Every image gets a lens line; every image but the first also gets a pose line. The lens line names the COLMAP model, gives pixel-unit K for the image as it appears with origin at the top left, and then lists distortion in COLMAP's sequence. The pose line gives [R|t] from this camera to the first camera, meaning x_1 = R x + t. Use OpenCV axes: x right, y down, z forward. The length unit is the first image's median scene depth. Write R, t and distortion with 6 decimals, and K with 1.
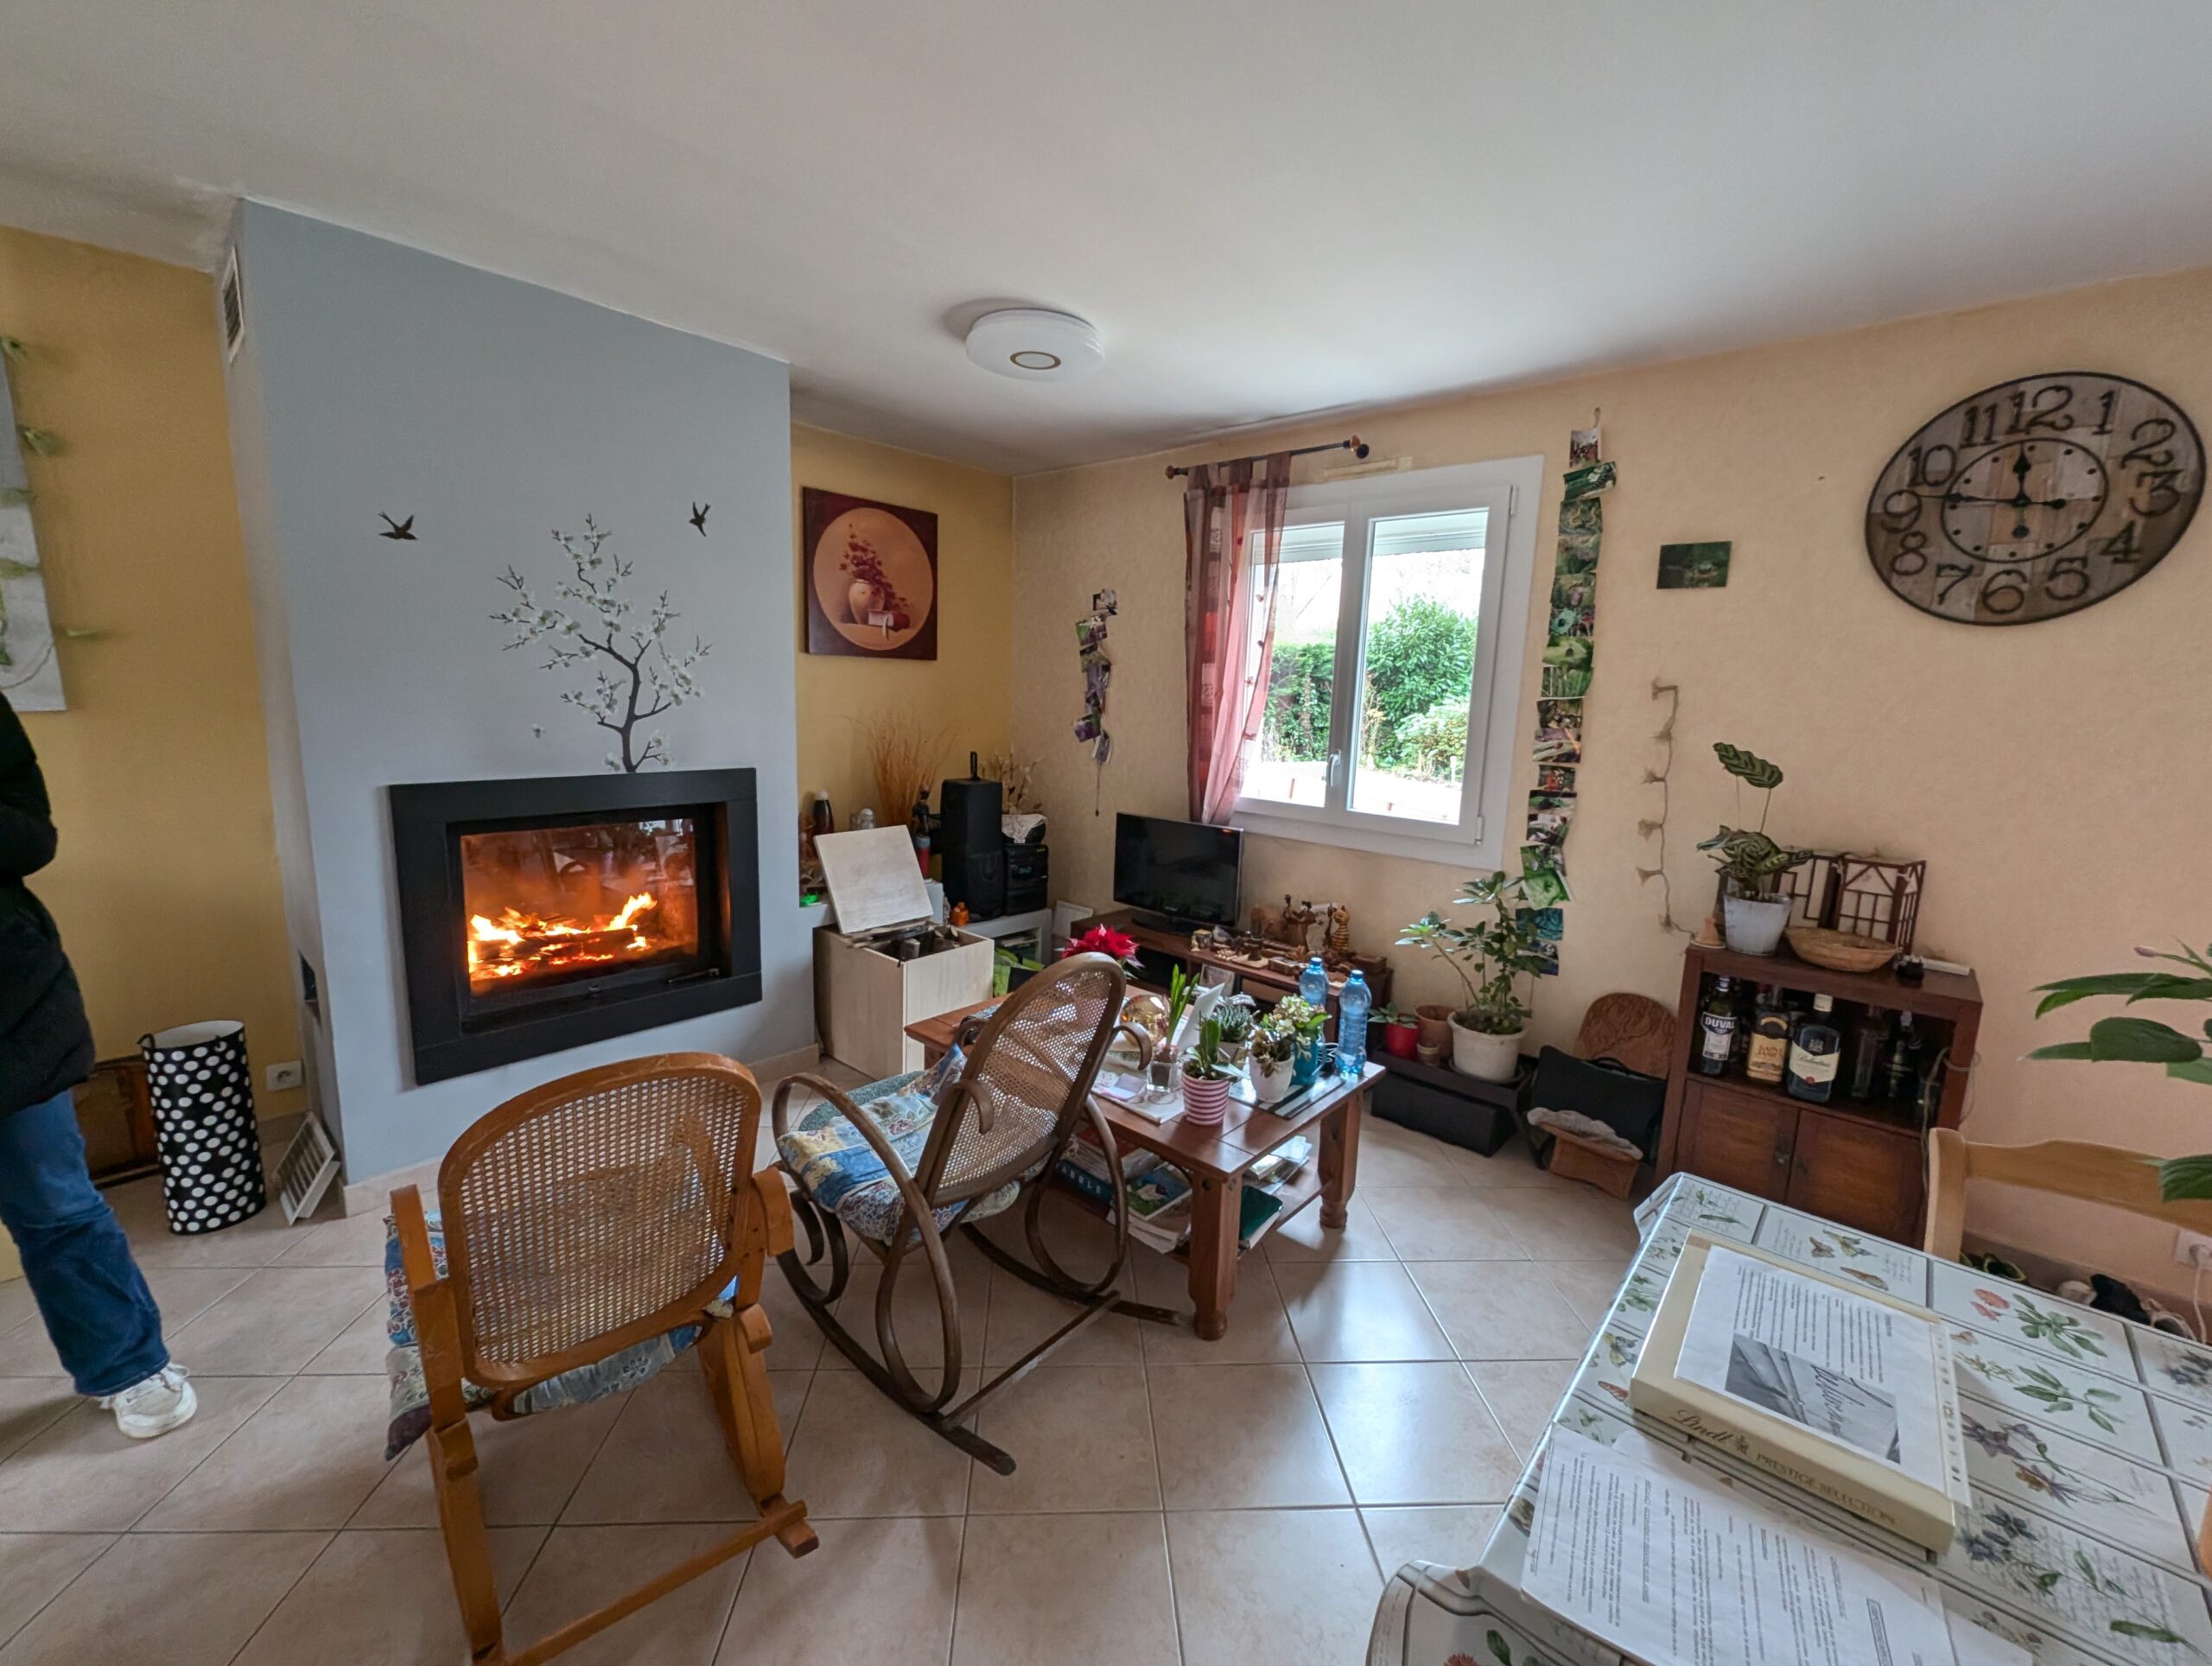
lens RADIAL K [[913.0, 0, 1108.3], [0, 913.0, 835.2], [0, 0, 1]] dist [-0.001044, -0.000194]
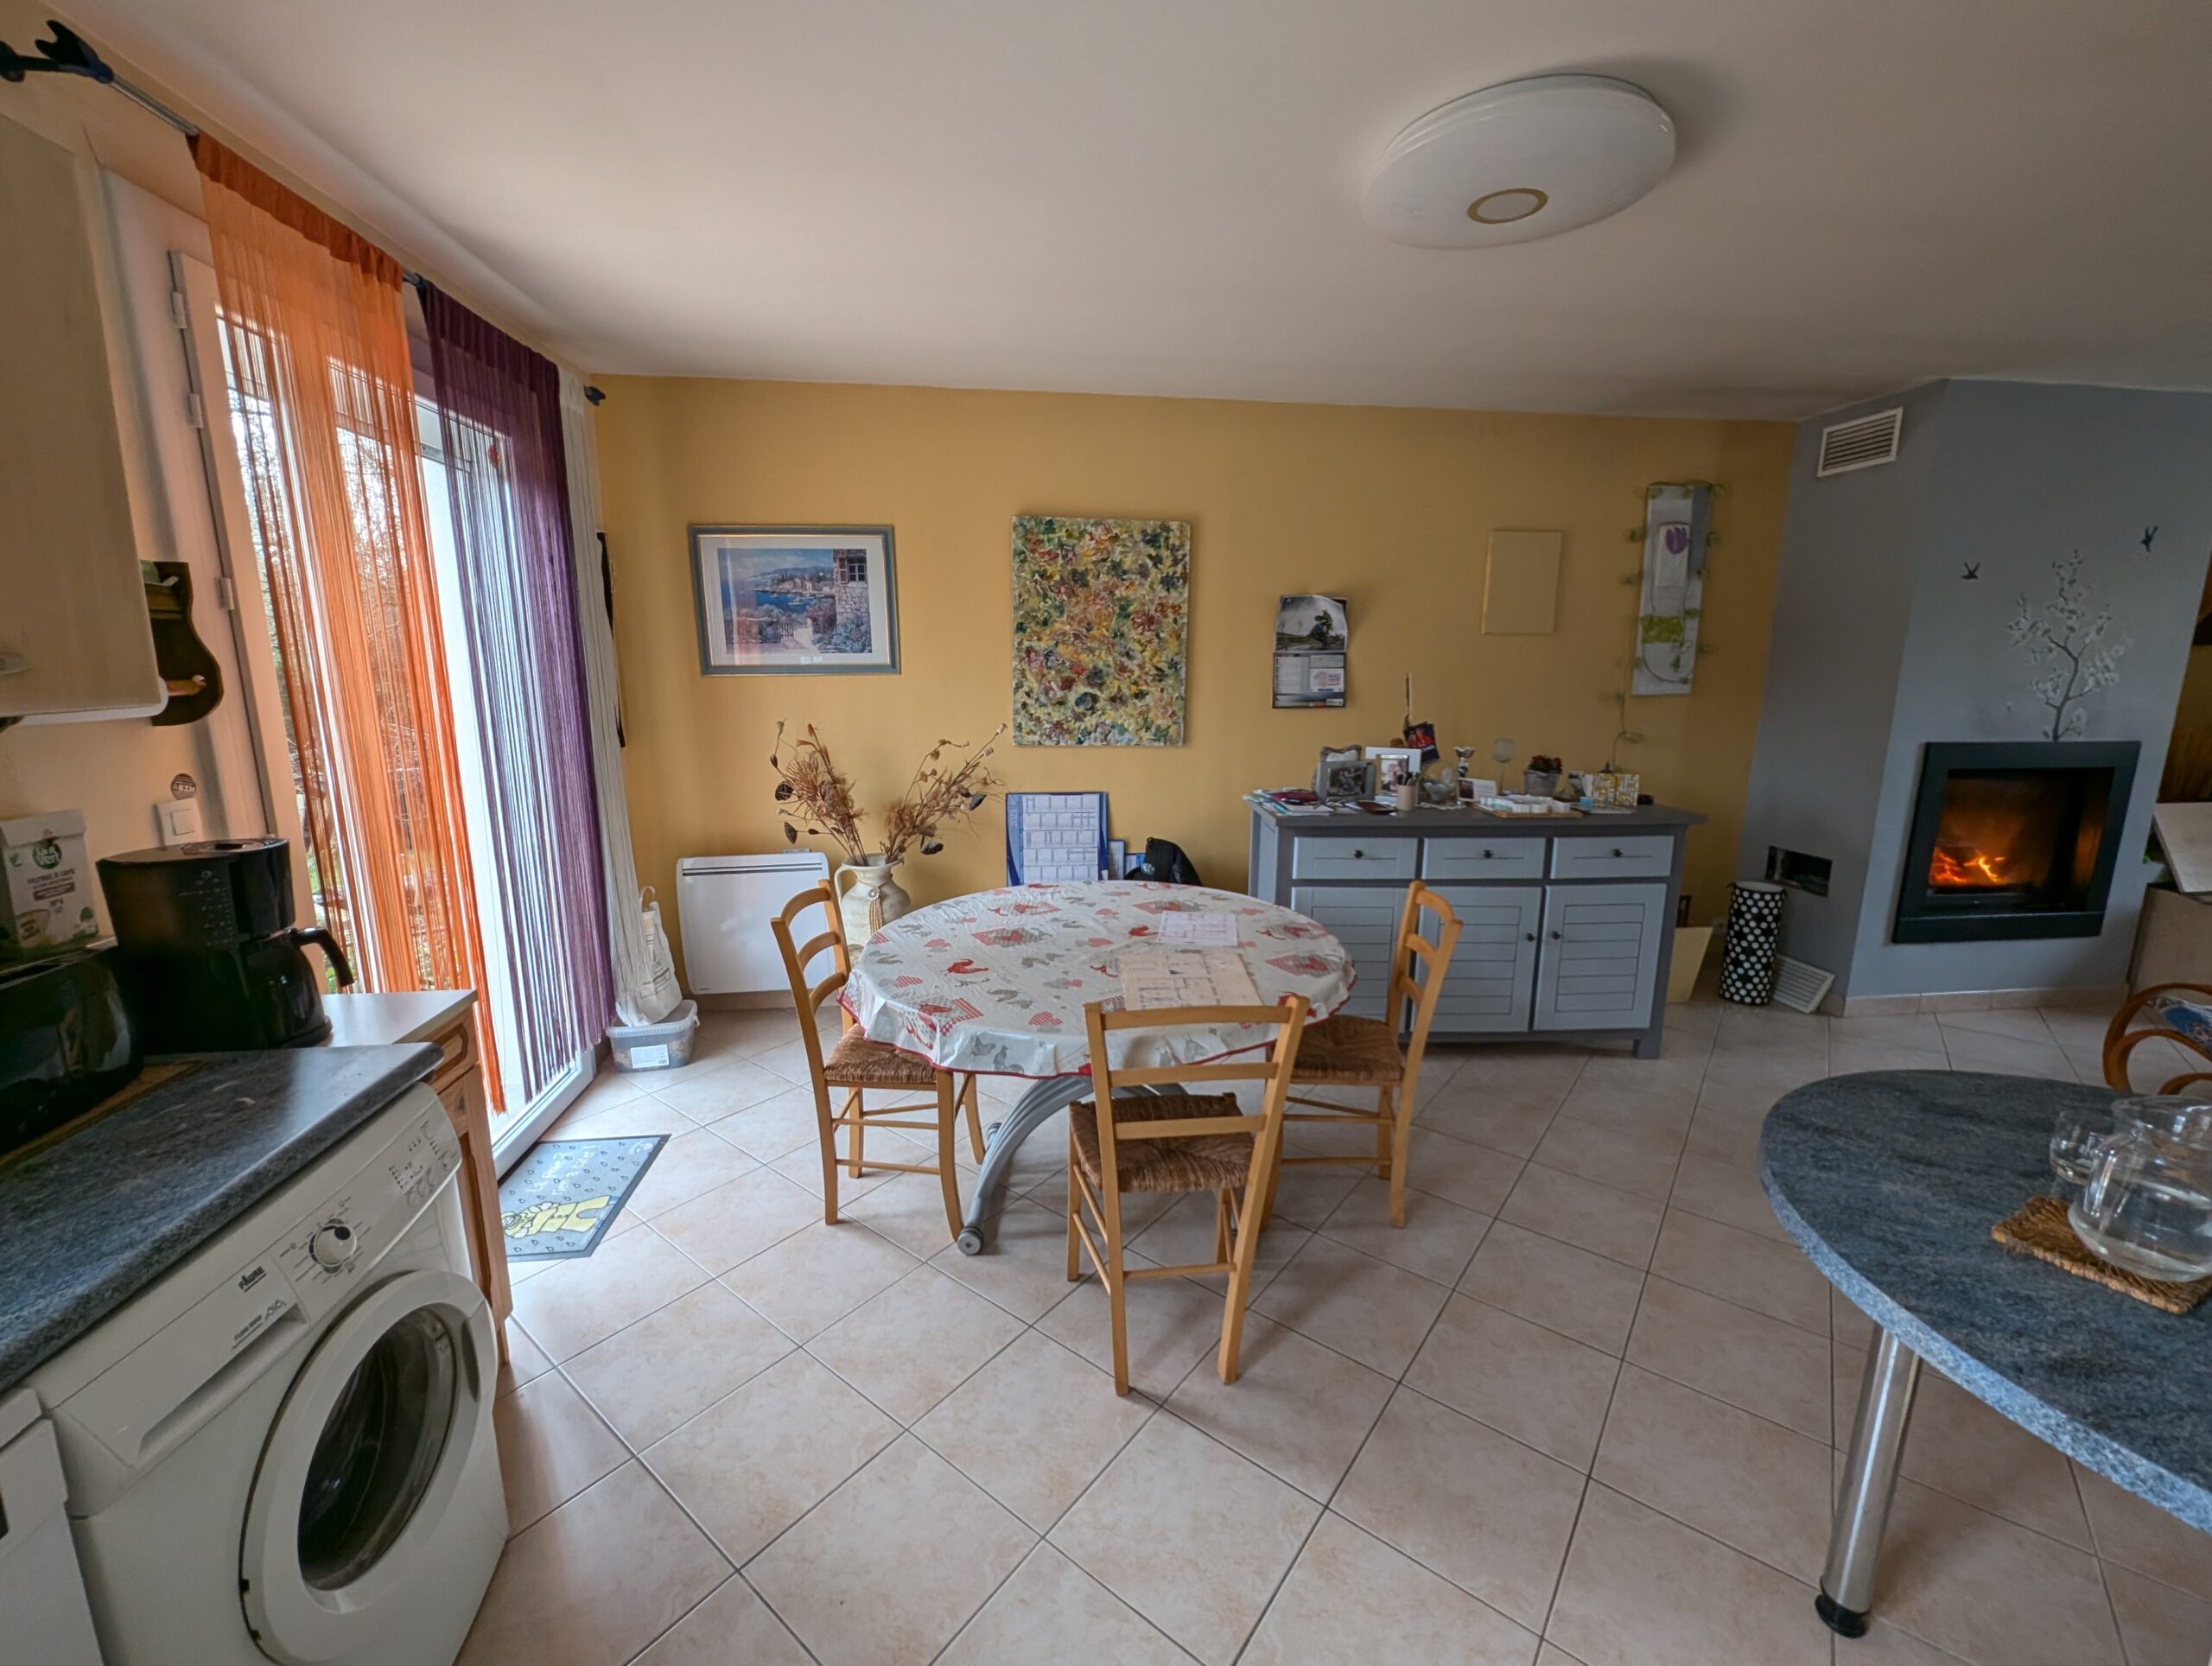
lens RADIAL K [[913.0, 0, 1103.6], [0, 913.0, 831.3], [0, 0, 1]] dist [-0.001044, -0.000194]
pose [[0.745020, 0.100366, -0.659448, -0.668905], [-0.091743, 0.994638, 0.047734, 0.124489], [0.660703, 0.024937, 0.750233, -0.887418]]
